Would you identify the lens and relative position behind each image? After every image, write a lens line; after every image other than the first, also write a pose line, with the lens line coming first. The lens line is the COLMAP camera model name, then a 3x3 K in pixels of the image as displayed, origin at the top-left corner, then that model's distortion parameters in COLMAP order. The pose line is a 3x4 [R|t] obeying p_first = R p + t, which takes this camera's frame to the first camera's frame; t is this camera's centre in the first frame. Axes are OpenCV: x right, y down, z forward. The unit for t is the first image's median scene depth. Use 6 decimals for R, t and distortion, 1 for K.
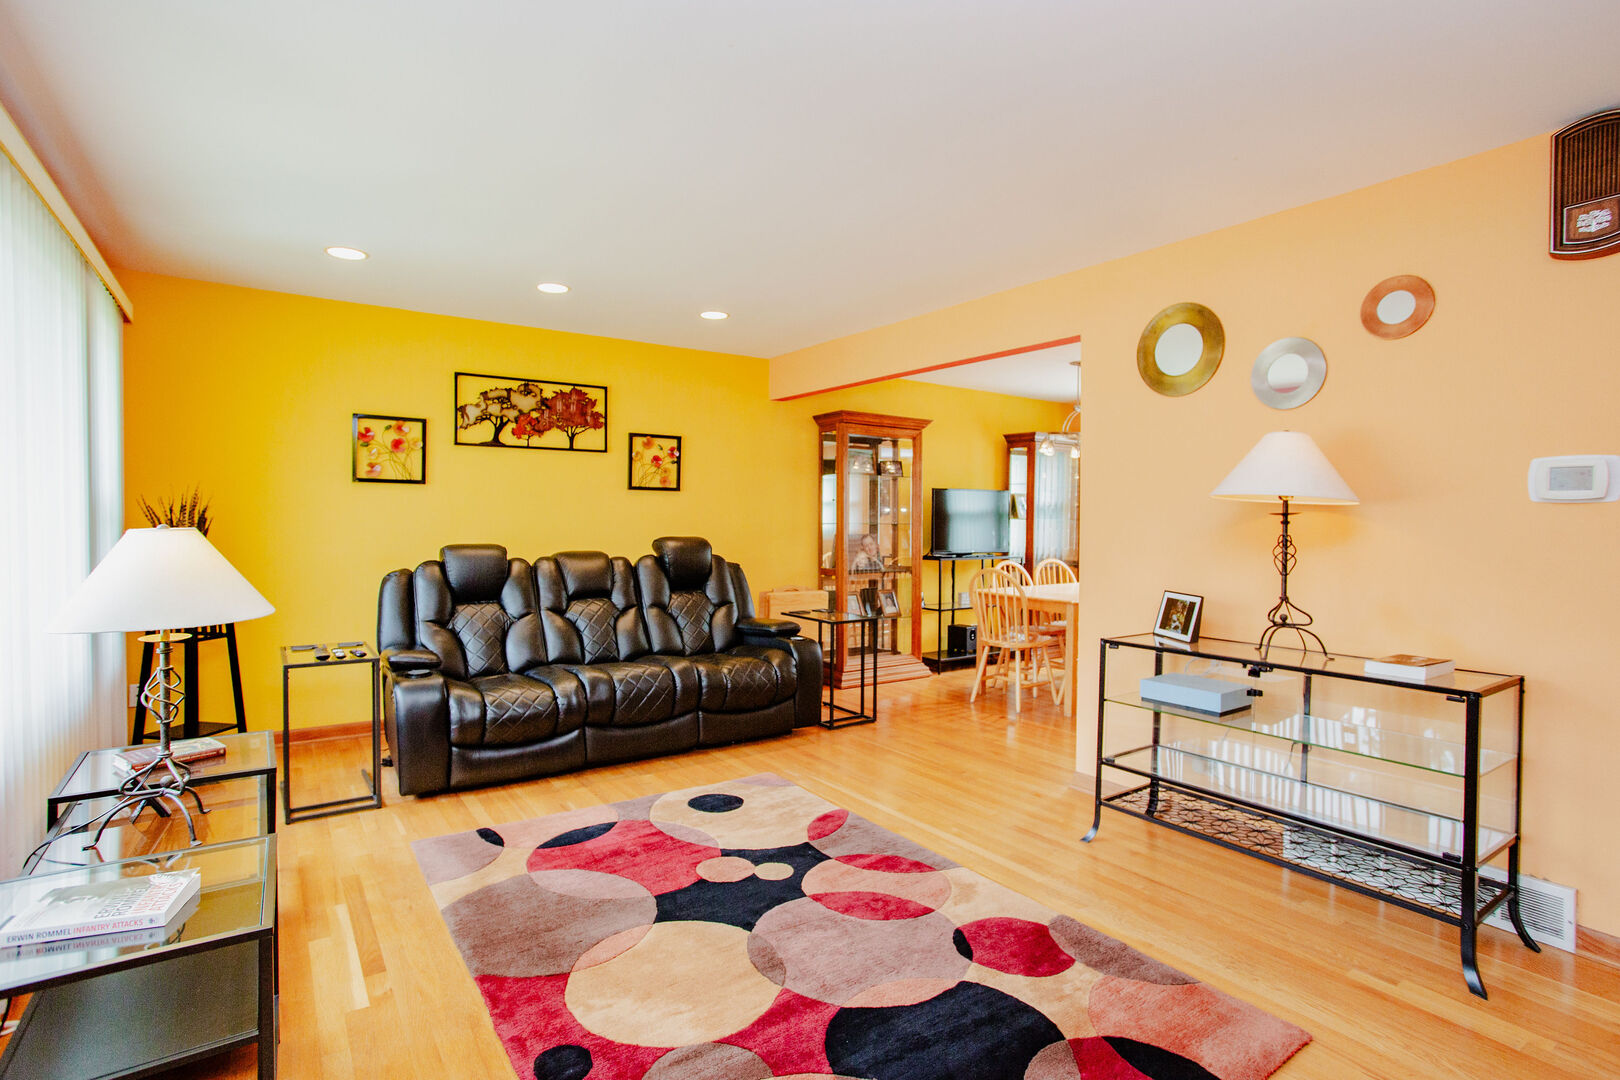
lens RADIAL K [[786.1, 0, 805.5], [0, 786.1, 528.6], [0, 0, 1]] dist [-0.052881, 0.031465]
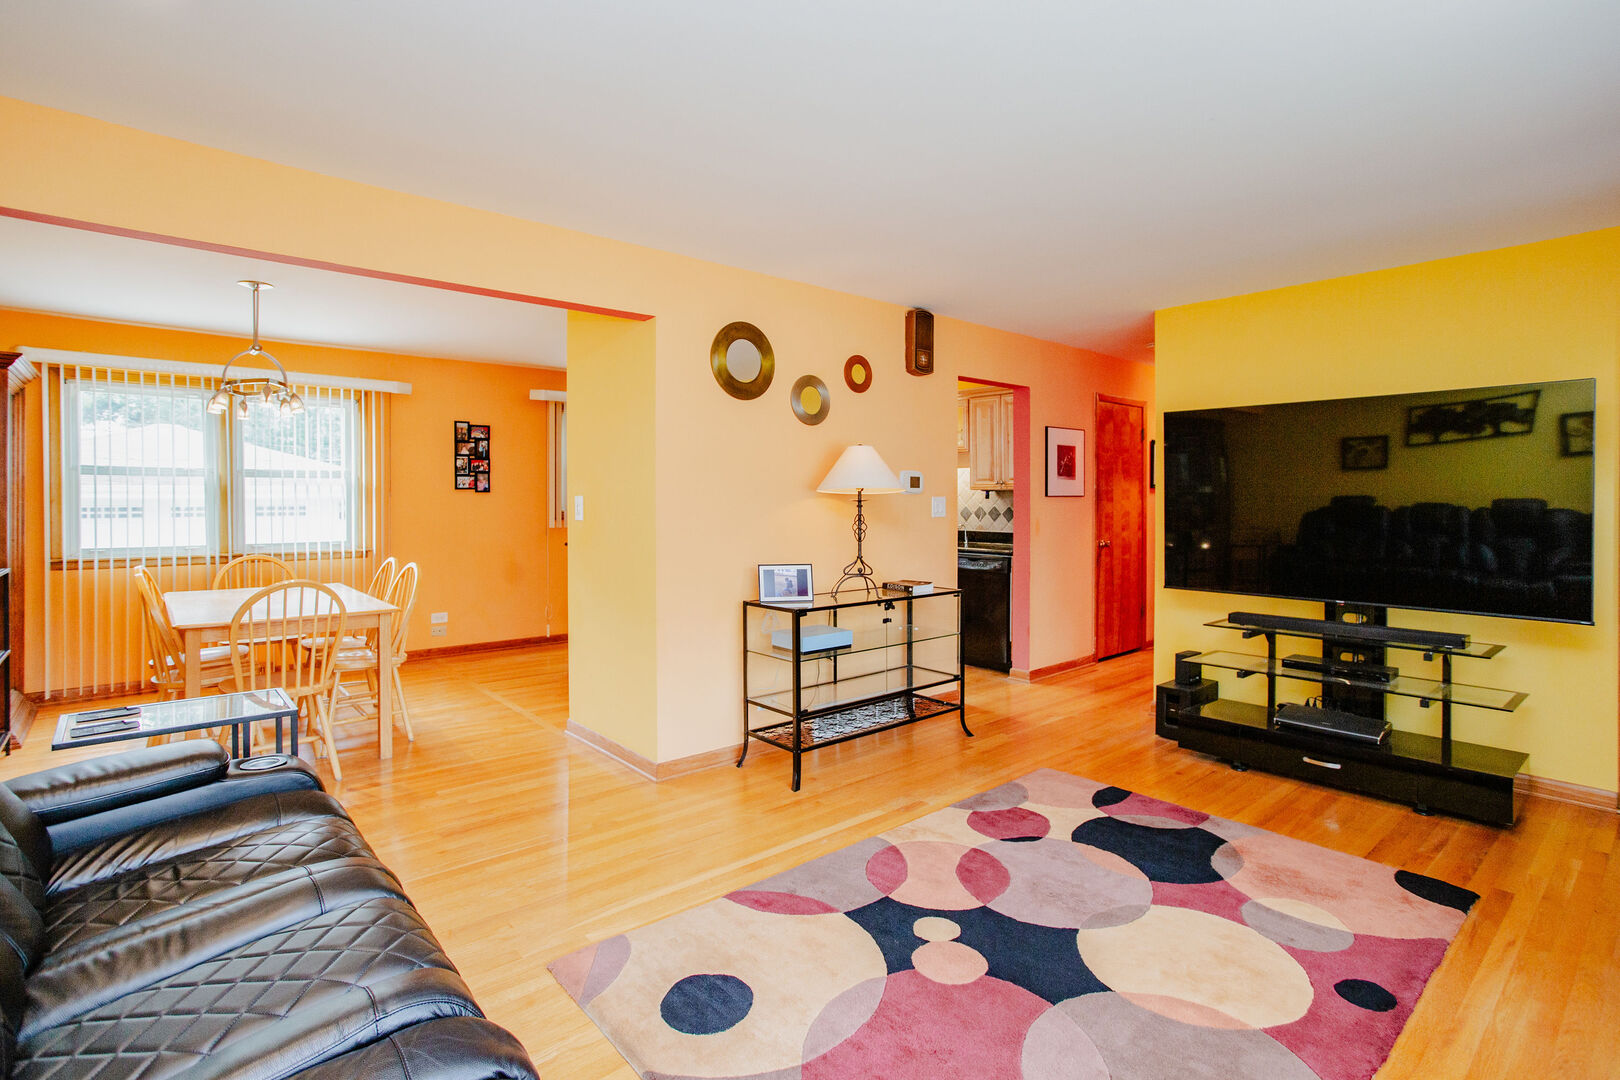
lens RADIAL K [[786.1, 0, 805.5], [0, 786.1, 528.6], [0, 0, 1]] dist [-0.052881, 0.031465]
pose [[-0.099269, -0.052718, 0.993663, -0.869388], [-0.001801, 0.998604, 0.052800, -0.044852], [-0.995059, 0.003451, -0.099225, 1.254125]]
